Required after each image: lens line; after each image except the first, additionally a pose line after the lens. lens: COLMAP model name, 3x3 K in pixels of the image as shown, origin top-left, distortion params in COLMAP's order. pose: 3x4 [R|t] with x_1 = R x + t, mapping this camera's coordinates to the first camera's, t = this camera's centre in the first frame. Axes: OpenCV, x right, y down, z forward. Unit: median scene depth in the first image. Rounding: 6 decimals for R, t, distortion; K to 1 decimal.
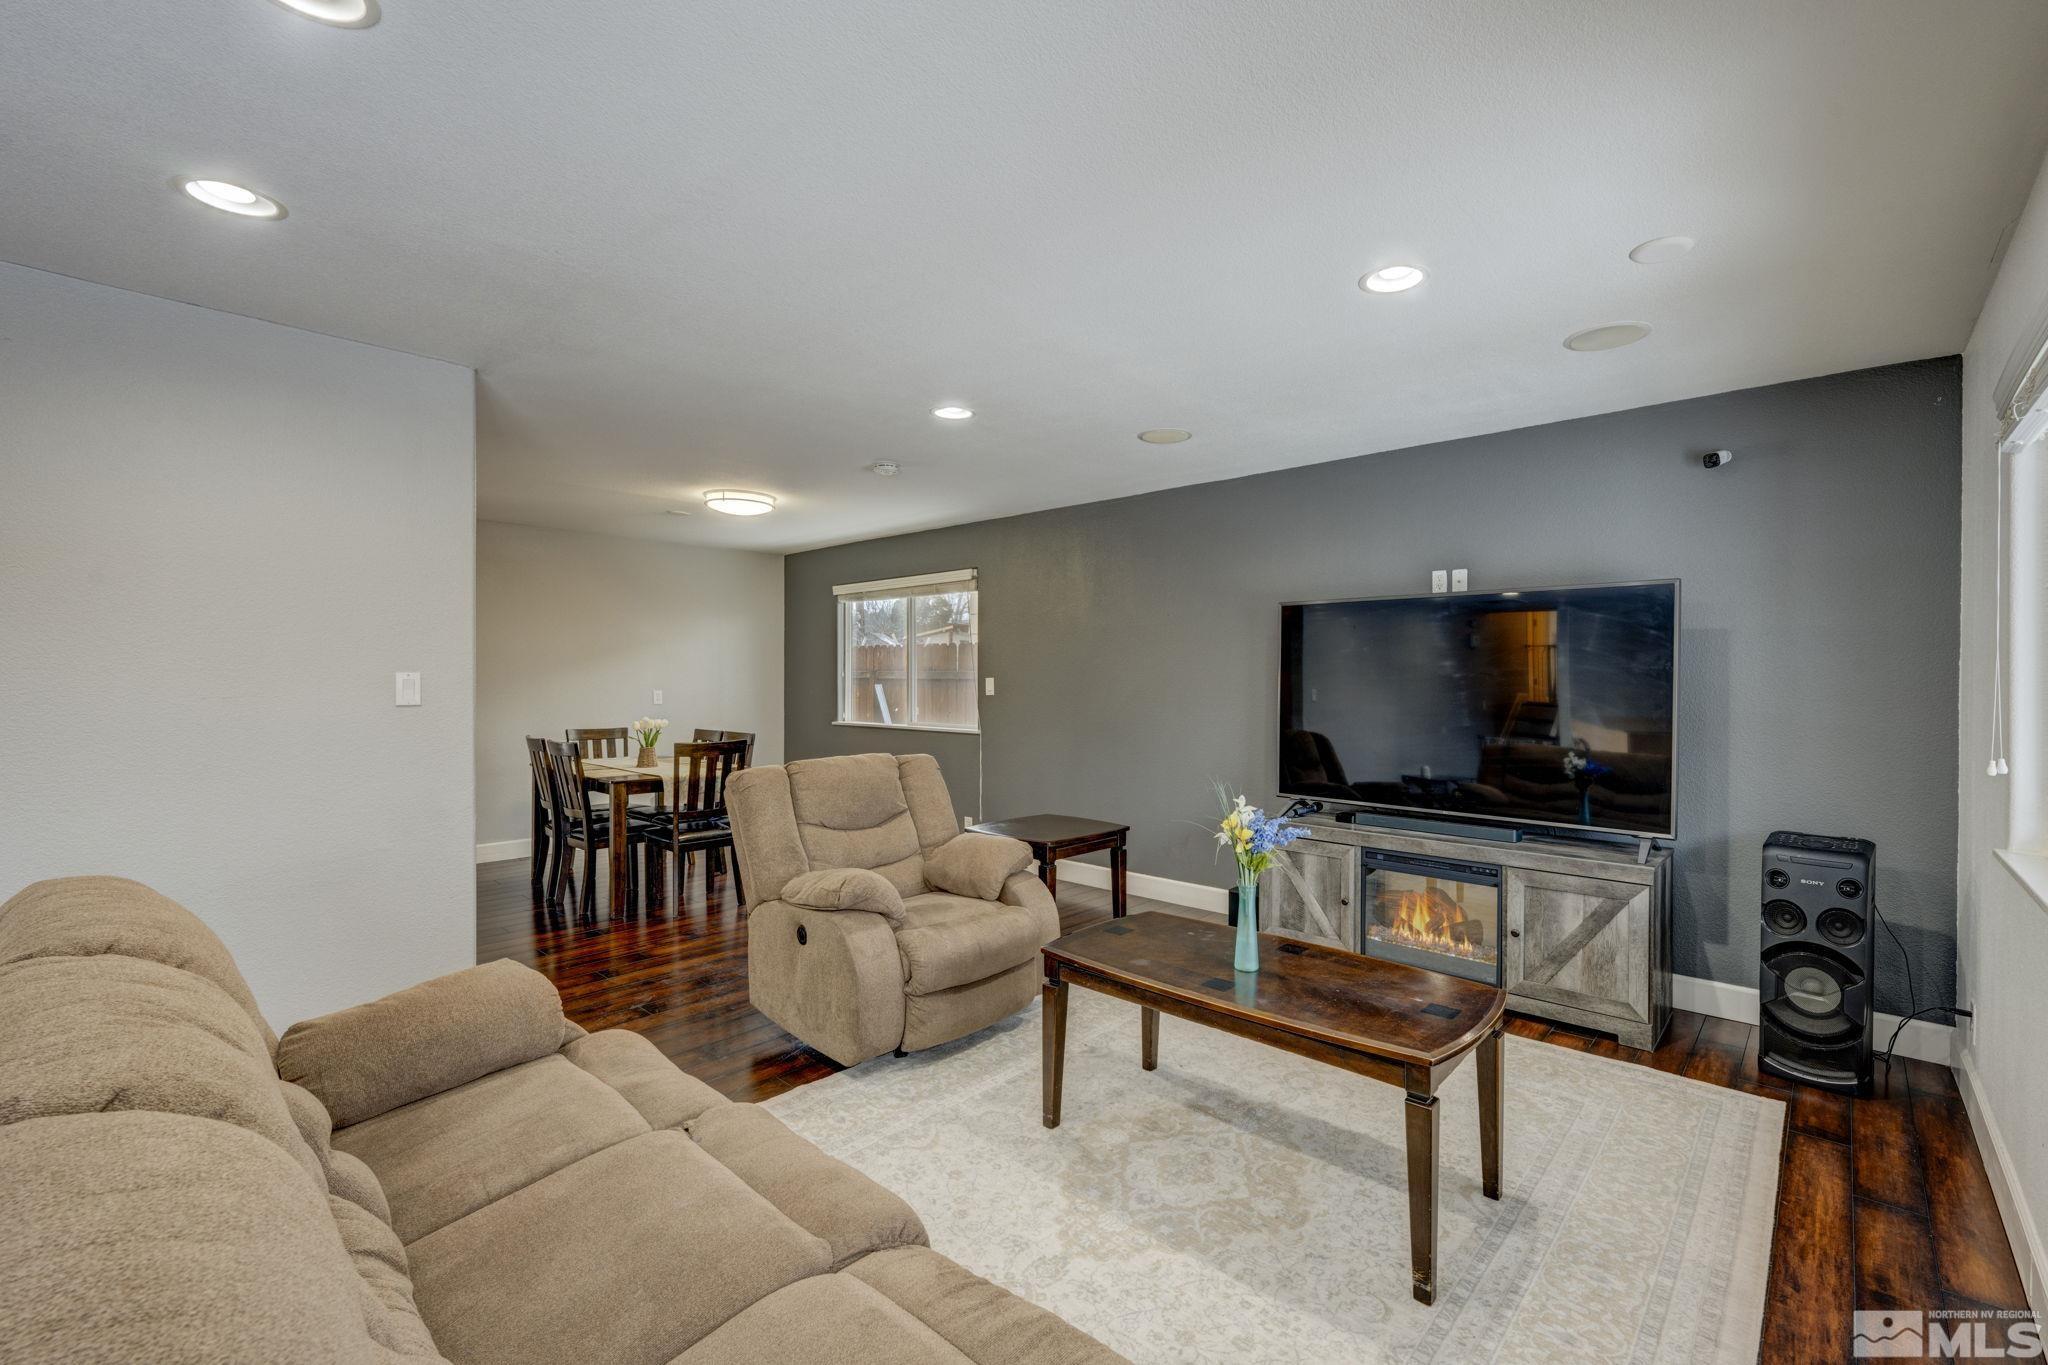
lens RADIAL K [[840.9, 0, 1024.0], [0, 840.9, 682.5], [0, 0, 1]] dist [0.001663, 0.000151]
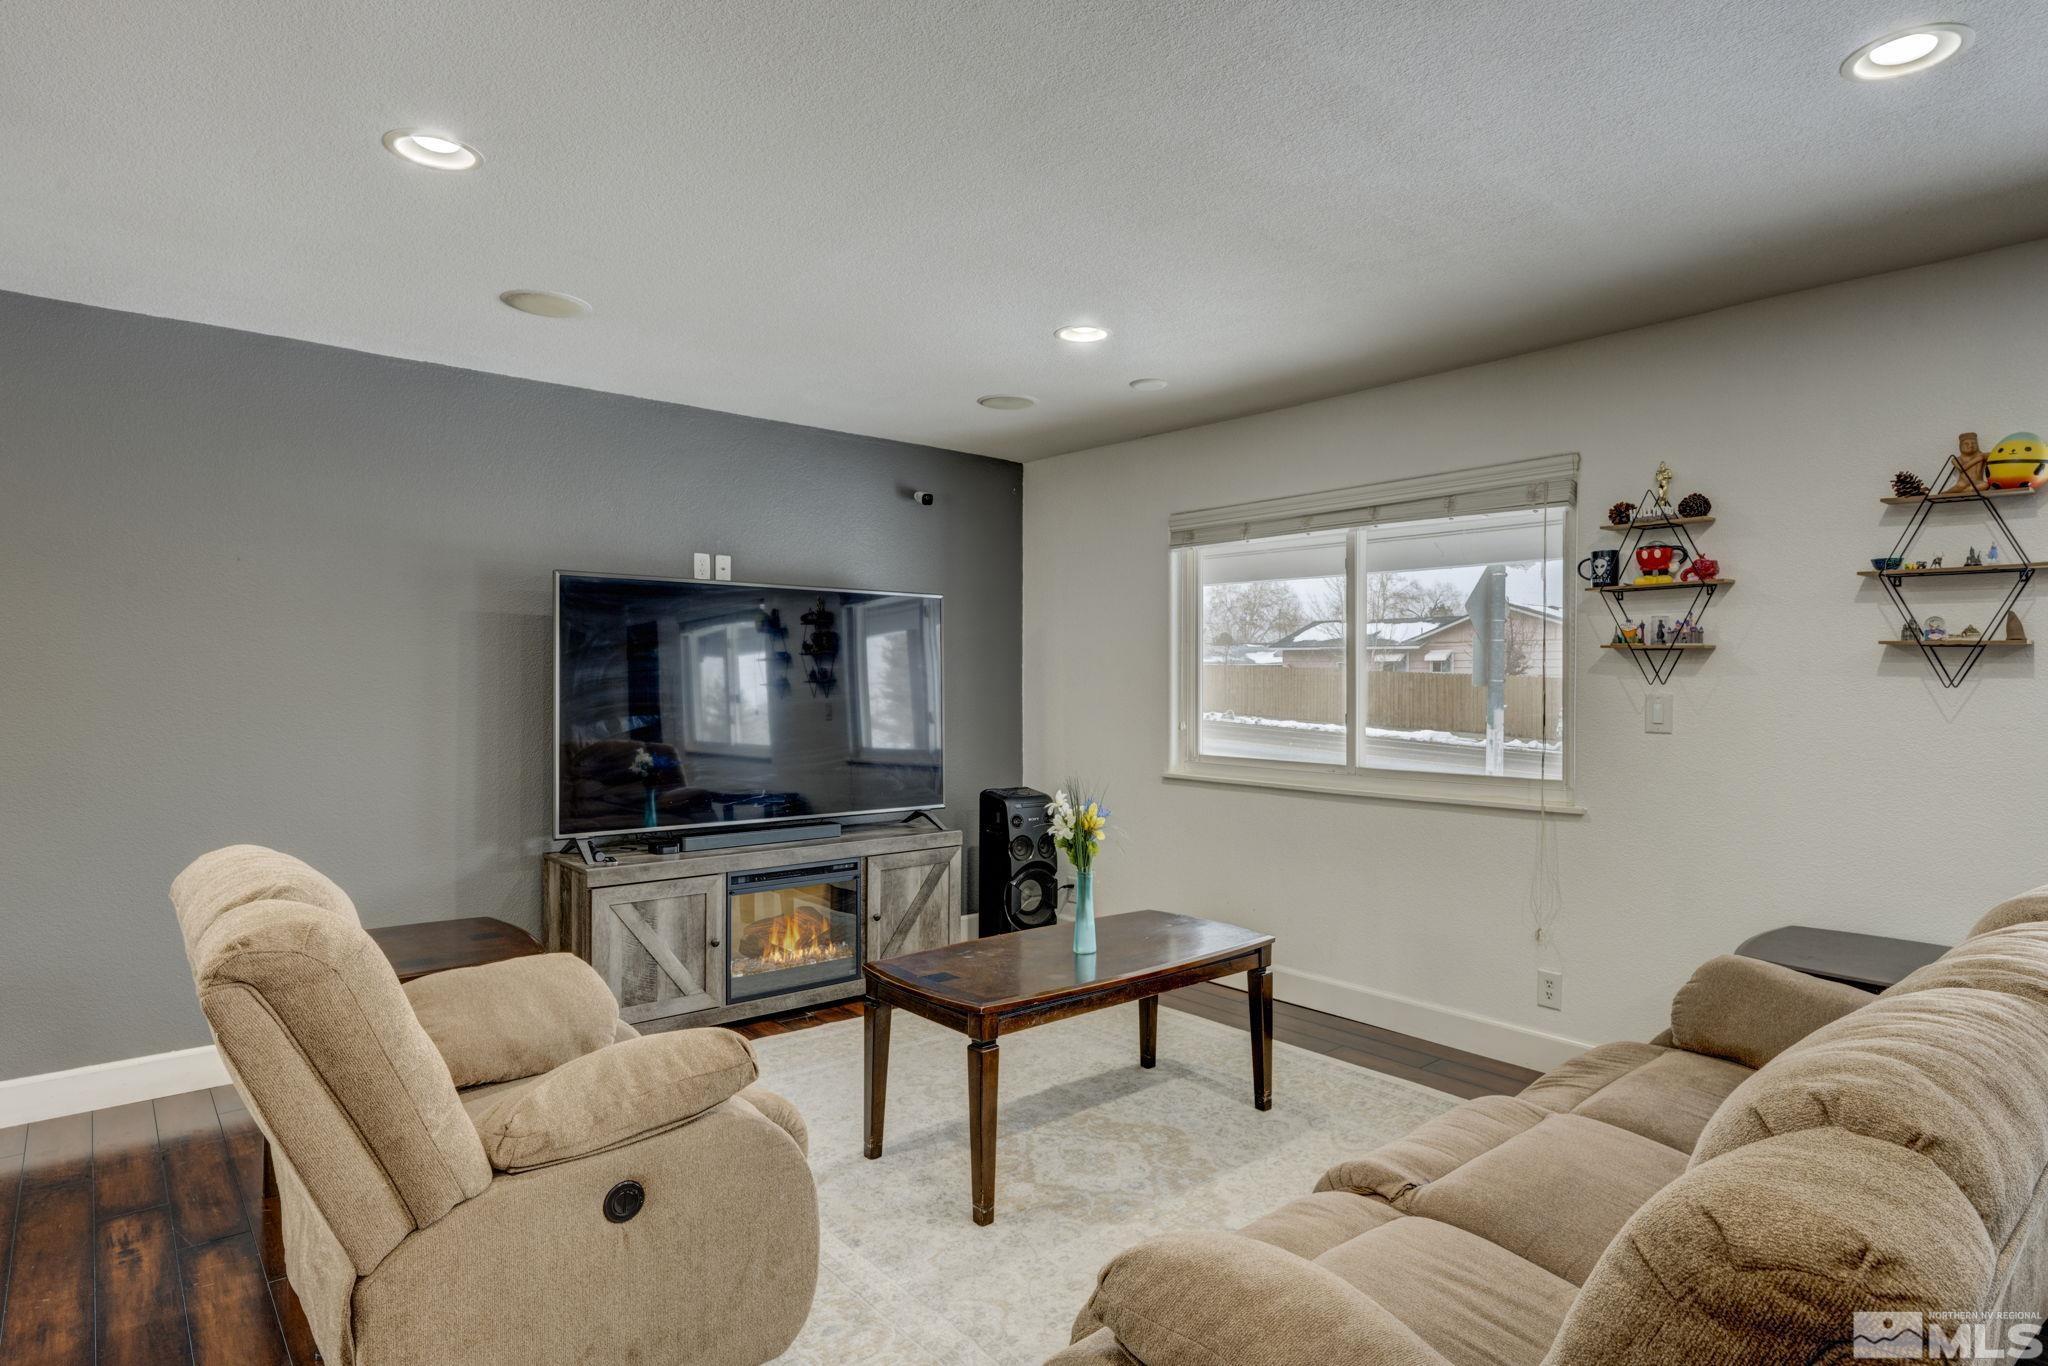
lens RADIAL K [[1175.0, 0, 1024.0], [0, 1175.0, 683.0], [0, 0, 1]] dist [-0.001253, -0.000236]
pose [[0.113057, -0.007305, 0.993562, -0.870687], [0.000856, 0.999973, 0.007255, -0.007284], [-0.993588, 0.000030, 0.113061, 0.655961]]
